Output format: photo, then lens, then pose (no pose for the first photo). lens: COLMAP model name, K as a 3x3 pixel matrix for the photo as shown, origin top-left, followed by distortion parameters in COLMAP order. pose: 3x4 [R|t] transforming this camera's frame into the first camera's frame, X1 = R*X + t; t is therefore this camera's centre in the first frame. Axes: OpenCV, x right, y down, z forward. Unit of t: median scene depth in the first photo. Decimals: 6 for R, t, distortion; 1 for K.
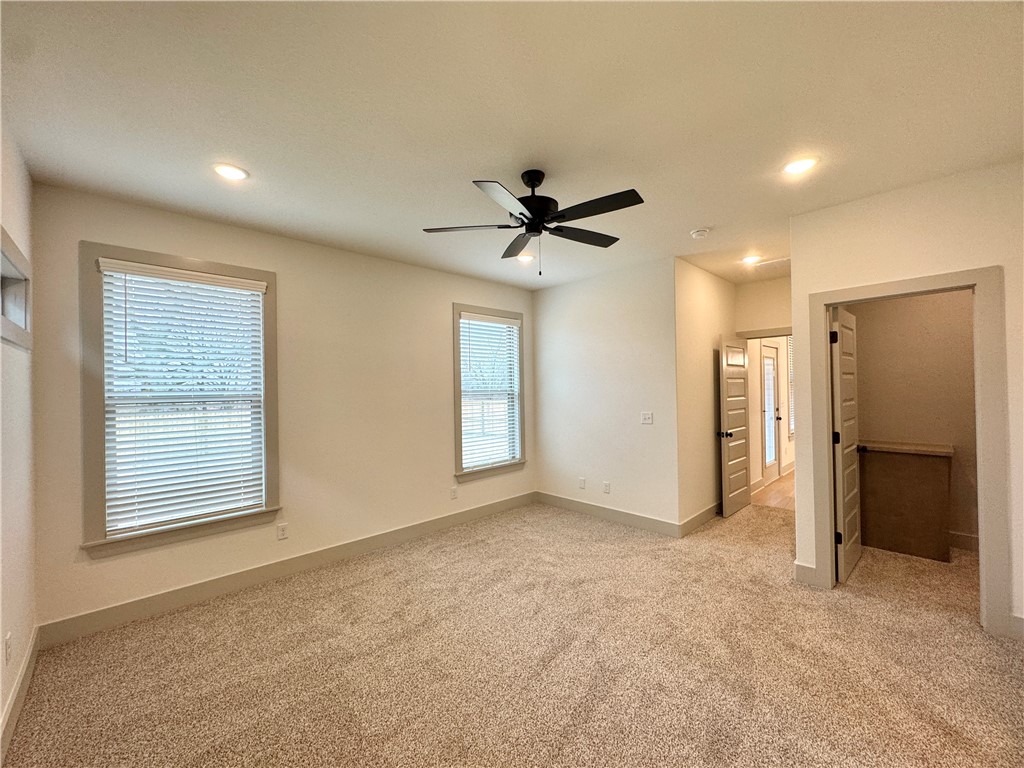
lens RADIAL K [[408.6, 0, 512.5], [0, 408.6, 385.8], [0, 0, 1]] dist [-0.001884, 0.000055]
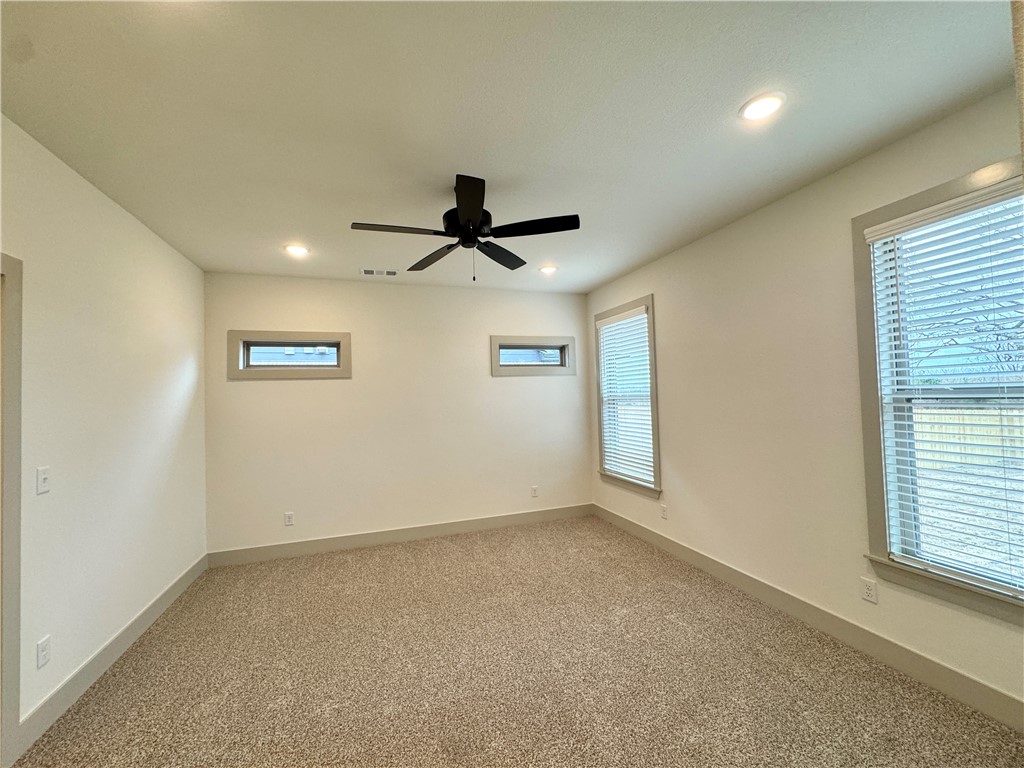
lens RADIAL K [[408.6, 0, 512.5], [0, 408.6, 385.8], [0, 0, 1]] dist [-0.001884, 0.000055]
pose [[-0.430834, 0.005517, -0.902414, 0.708021], [0.046771, 0.998774, -0.016223, -0.007553], [0.901218, -0.049197, -0.430564, 1.167598]]
